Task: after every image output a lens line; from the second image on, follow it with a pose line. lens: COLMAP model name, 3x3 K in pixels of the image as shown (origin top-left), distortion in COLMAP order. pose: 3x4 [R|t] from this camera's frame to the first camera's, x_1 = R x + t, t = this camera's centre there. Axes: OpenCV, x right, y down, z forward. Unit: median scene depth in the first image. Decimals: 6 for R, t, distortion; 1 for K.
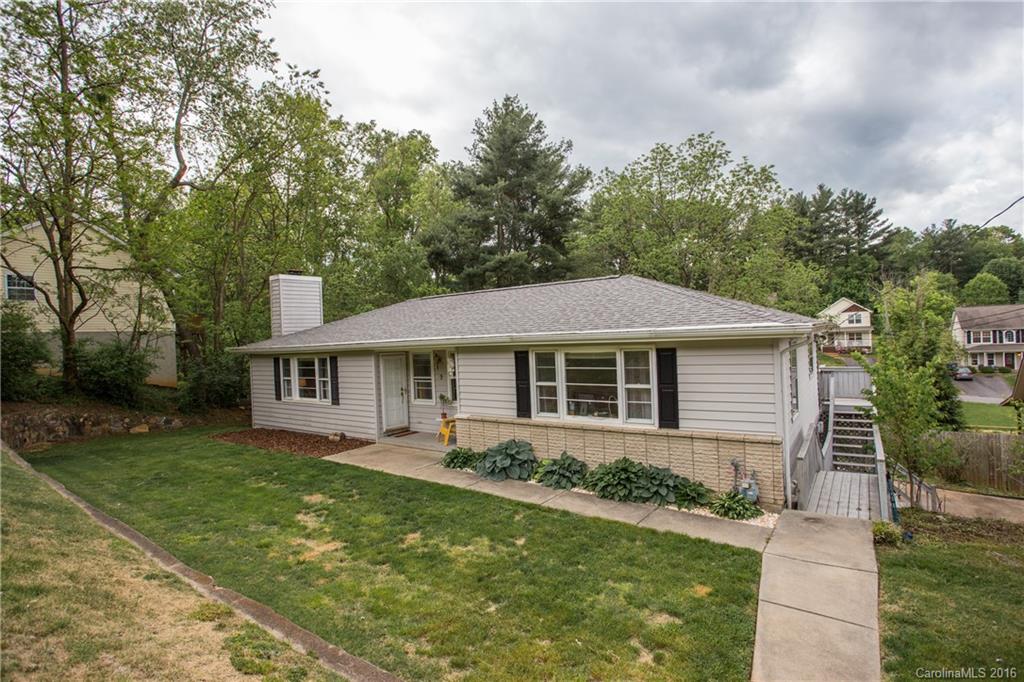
lens RADIAL K [[501.0, 0, 508.1], [0, 501.0, 340.0], [0, 0, 1]] dist [-0.073154, 0.031924]
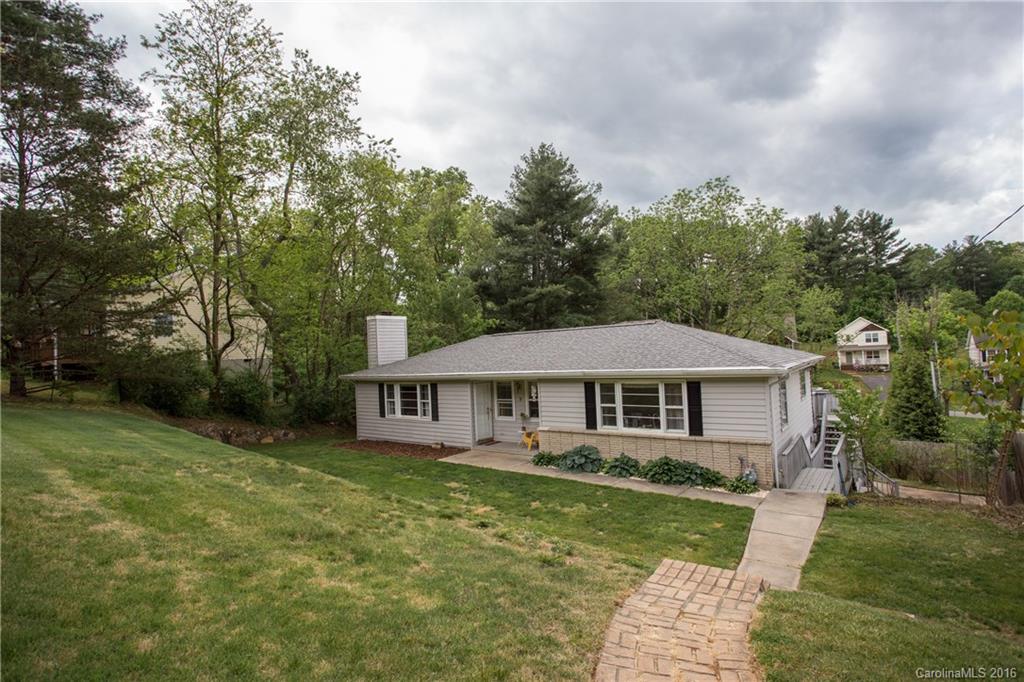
lens RADIAL K [[501.0, 0, 508.1], [0, 501.0, 340.0], [0, 0, 1]] dist [-0.073154, 0.031924]
pose [[0.999281, -0.004778, -0.037601, -0.147018], [0.003527, 0.999440, -0.033274, -0.049349], [0.037739, 0.033117, 0.998739, -0.413166]]
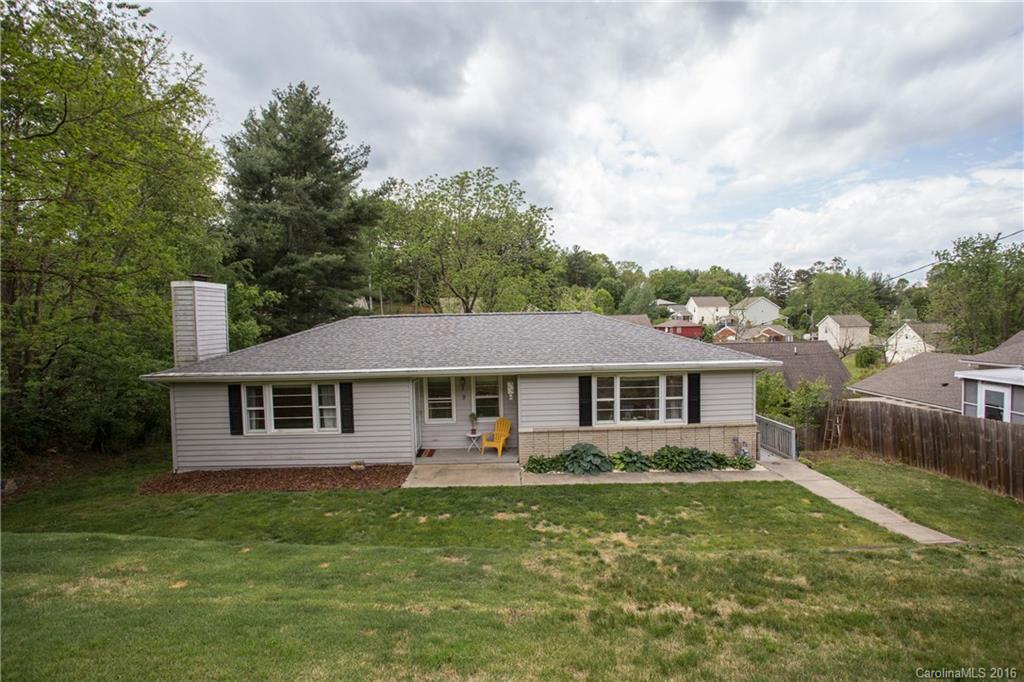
lens RADIAL K [[501.0, 0, 508.1], [0, 501.0, 340.0], [0, 0, 1]] dist [-0.073154, 0.031924]
pose [[0.797724, -0.001164, 0.603021, -0.925854], [-0.009626, 0.999846, 0.014664, -0.090240], [-0.602946, -0.017503, 0.797590, 0.069270]]
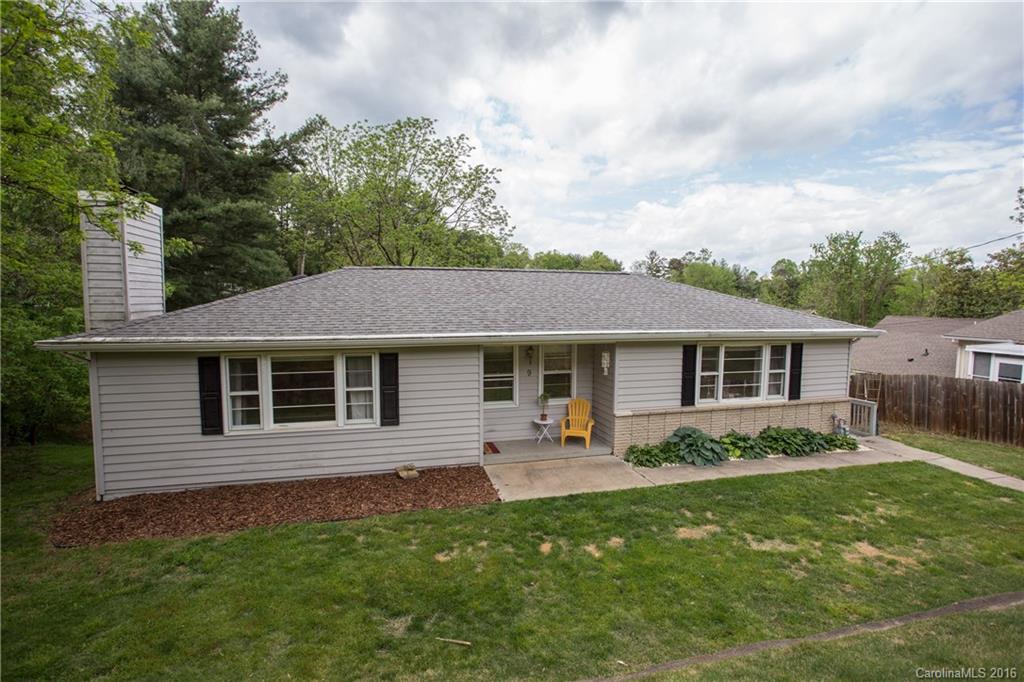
lens RADIAL K [[502.6, 0, 504.2], [0, 502.6, 343.1], [0, 0, 1]] dist [-0.070779, 0.030385]
pose [[0.627135, -0.022920, 0.778574, -1.051768], [-0.029135, 0.998177, 0.052853, -0.027001], [-0.778366, -0.055829, 0.625324, 0.635972]]
